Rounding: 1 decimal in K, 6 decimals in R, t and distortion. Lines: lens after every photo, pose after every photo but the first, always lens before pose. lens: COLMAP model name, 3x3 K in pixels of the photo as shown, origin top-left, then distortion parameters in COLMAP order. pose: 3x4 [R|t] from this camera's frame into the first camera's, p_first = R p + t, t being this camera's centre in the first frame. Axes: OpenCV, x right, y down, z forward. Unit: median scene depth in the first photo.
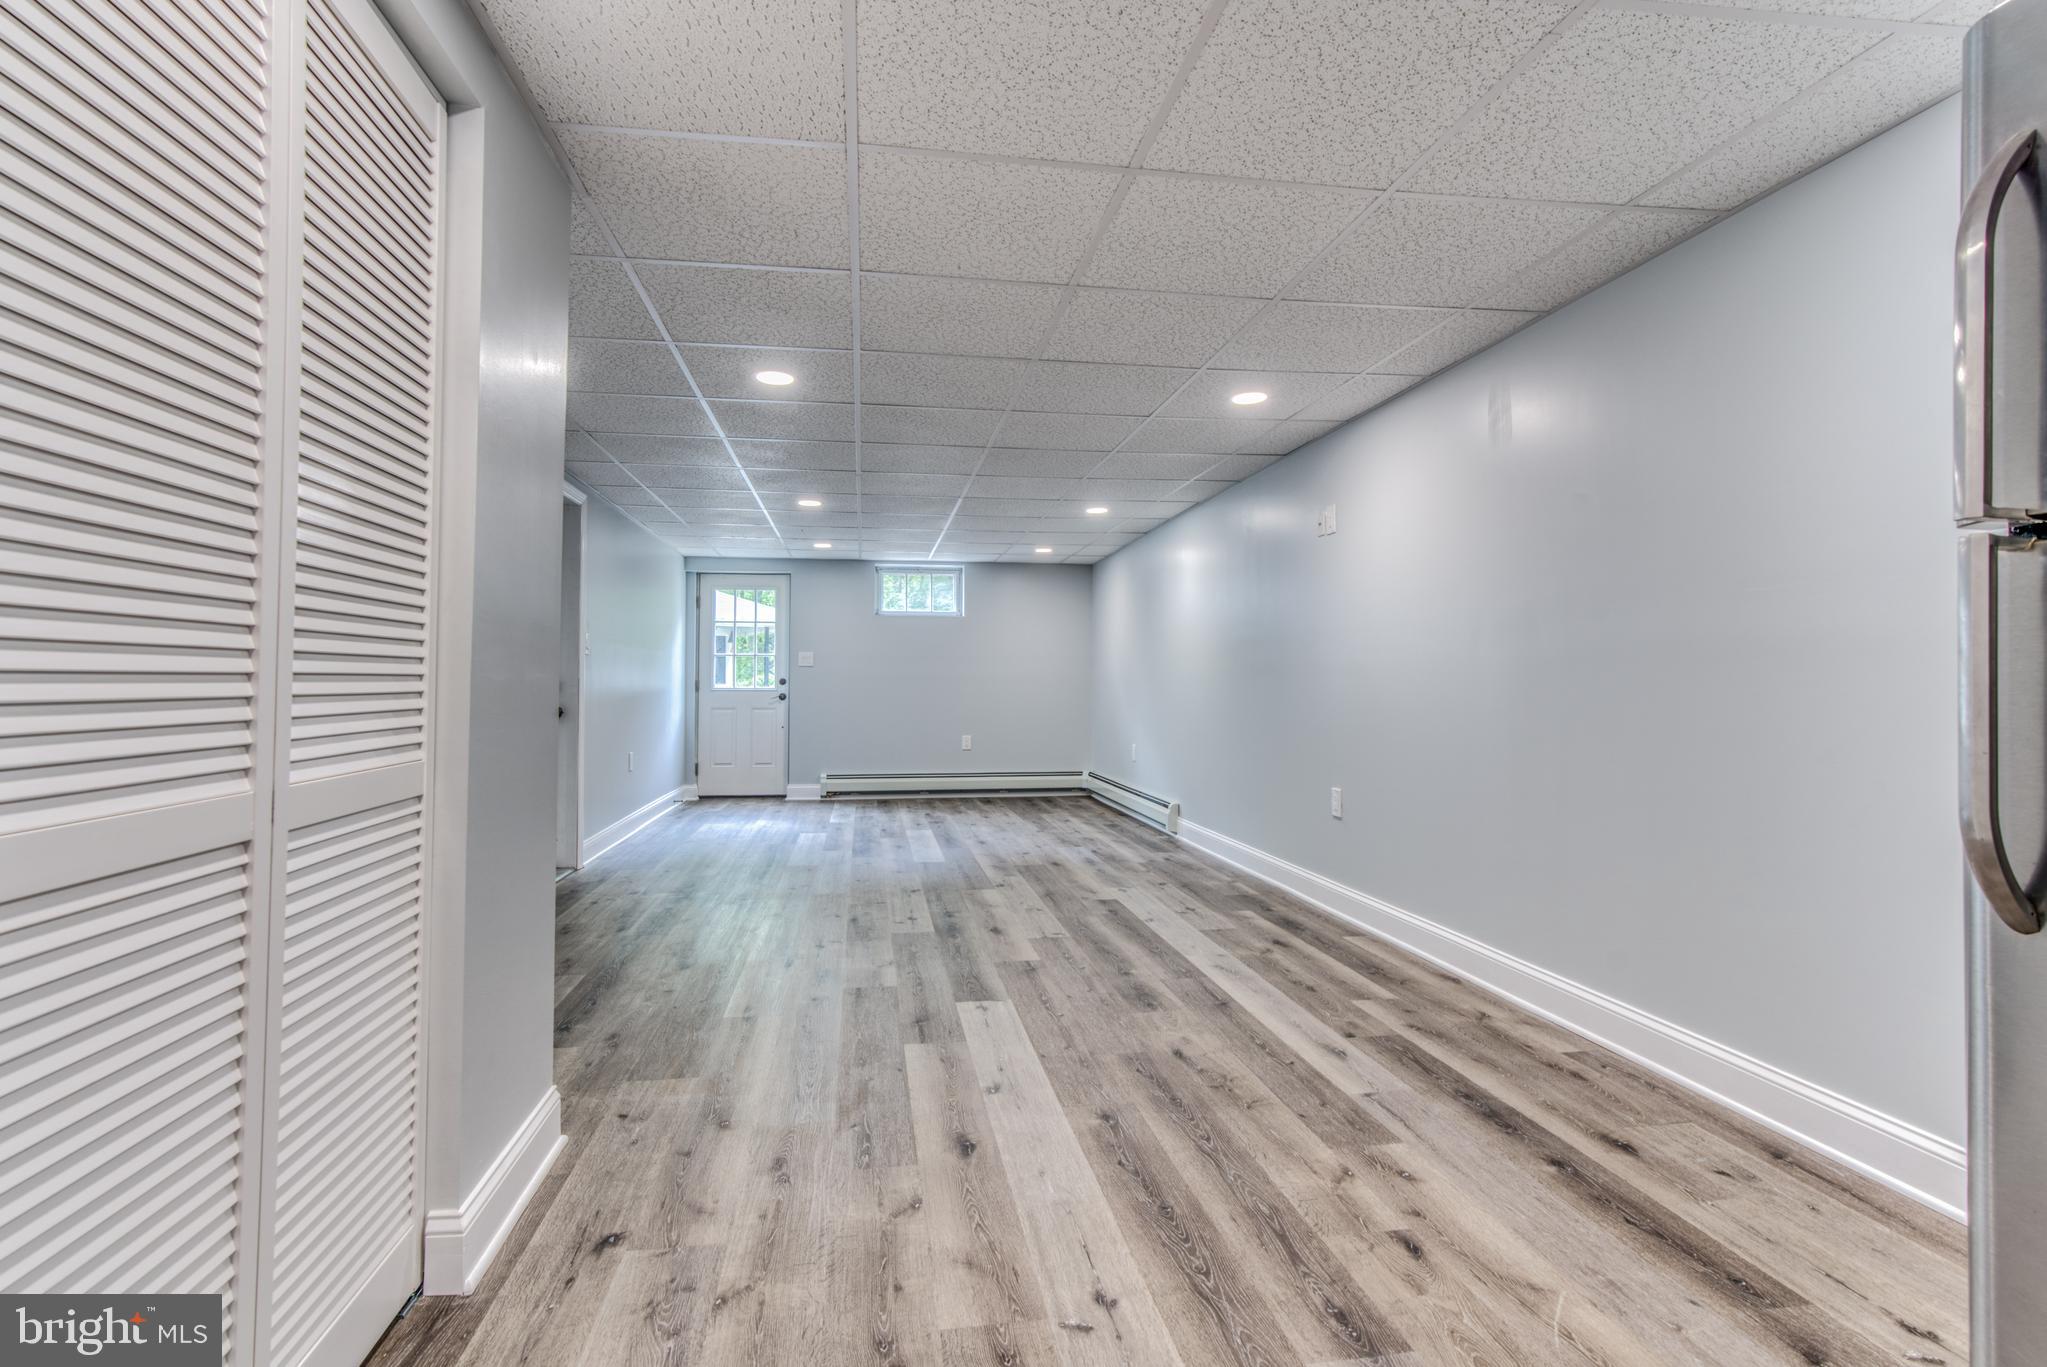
lens RADIAL K [[901.7, 0, 1018.4], [0, 901.7, 685.7], [0, 0, 1]] dist [0.005615, 0.001861]
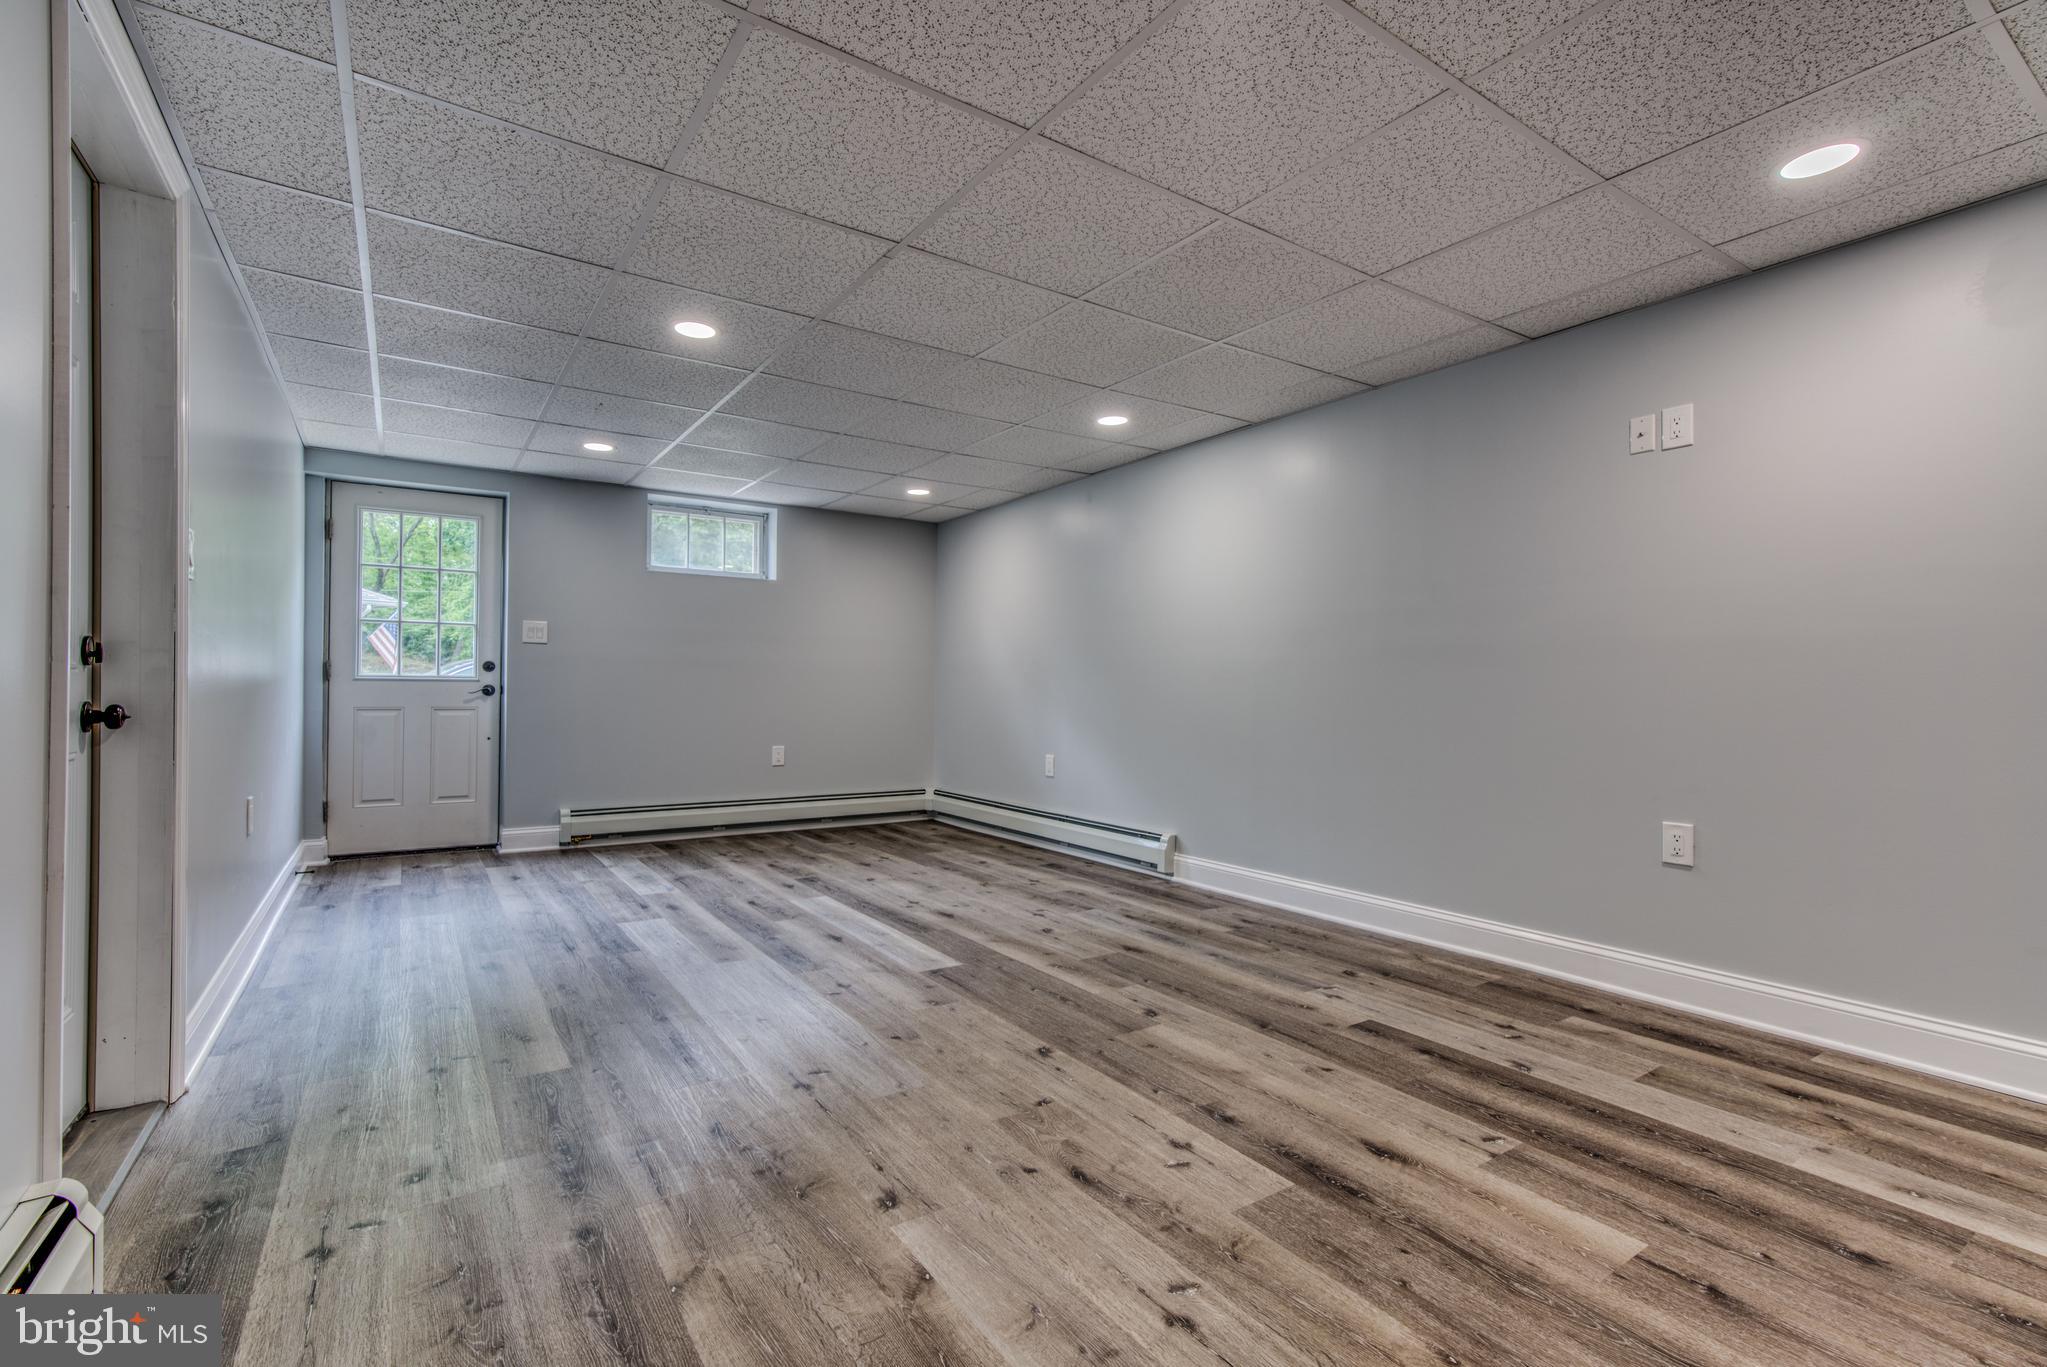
lens RADIAL K [[901.7, 0, 1022.5], [0, 901.7, 681.0], [0, 0, 1]] dist [0.005615, 0.001861]
pose [[0.914435, 0.011481, 0.404570, -0.179062], [-0.008625, 0.999923, -0.008880, 0.008742], [-0.404641, 0.004631, 0.914464, 0.274965]]
